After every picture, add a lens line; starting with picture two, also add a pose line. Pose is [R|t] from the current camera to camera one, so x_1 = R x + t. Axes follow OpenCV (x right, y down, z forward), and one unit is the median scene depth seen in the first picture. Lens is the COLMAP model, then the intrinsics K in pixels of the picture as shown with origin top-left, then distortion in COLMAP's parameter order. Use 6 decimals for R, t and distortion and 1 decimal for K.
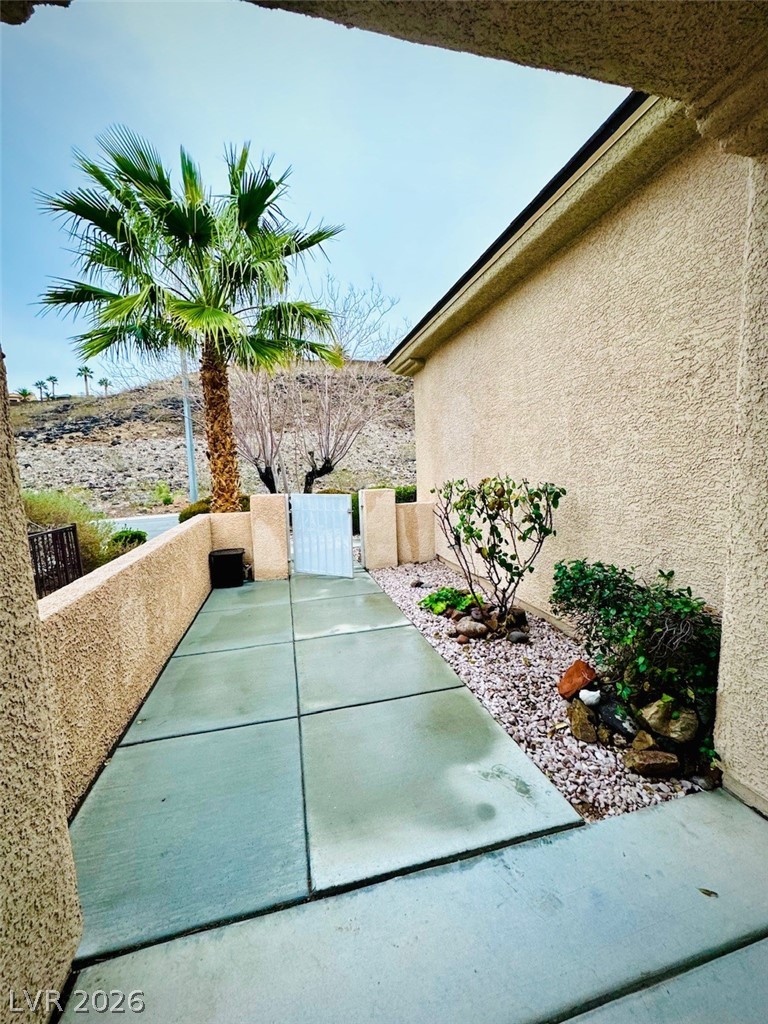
lens RADIAL K [[406.6, 0, 384.9], [0, 406.6, 510.5], [0, 0, 1]] dist [-0.001167, 0.000172]
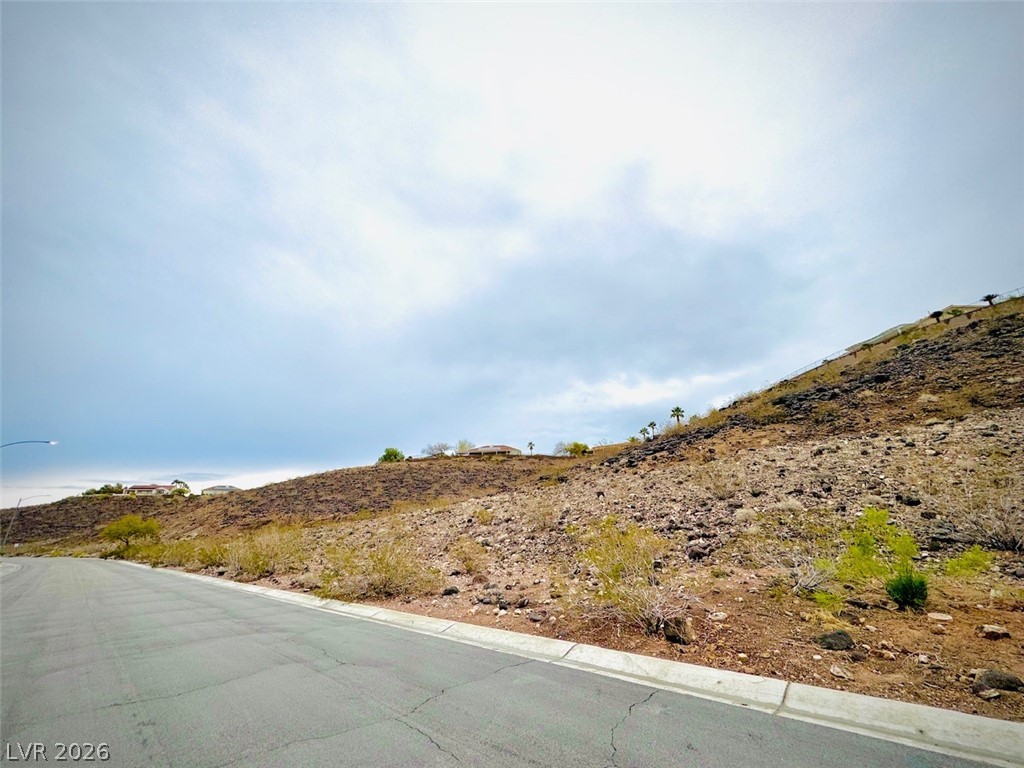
lens RADIAL K [[406.6, 0, 513.2], [0, 406.6, 384.1], [0, 0, 1]] dist [-0.001167, 0.000172]
pose [[0.524112, -0.256205, -0.812198, -3.087547], [-0.084550, 0.933312, -0.348970, -0.258165], [0.847442, 0.251570, 0.467498, 4.617058]]
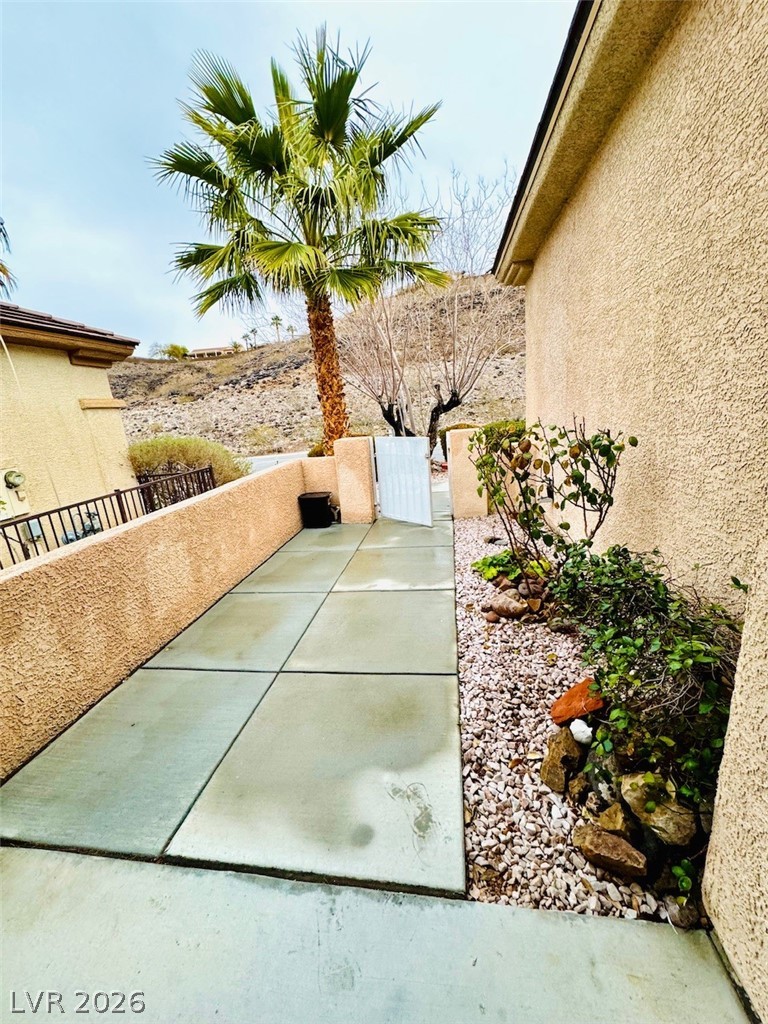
lens RADIAL K [[406.6, 0, 384.9], [0, 406.6, 510.5], [0, 0, 1]] dist [-0.001167, 0.000172]
pose [[0.921006, 0.052436, -0.386002, 0.262759], [0.013014, 0.986204, 0.165021, -0.041785], [0.389330, -0.157009, 0.907618, 0.147333]]
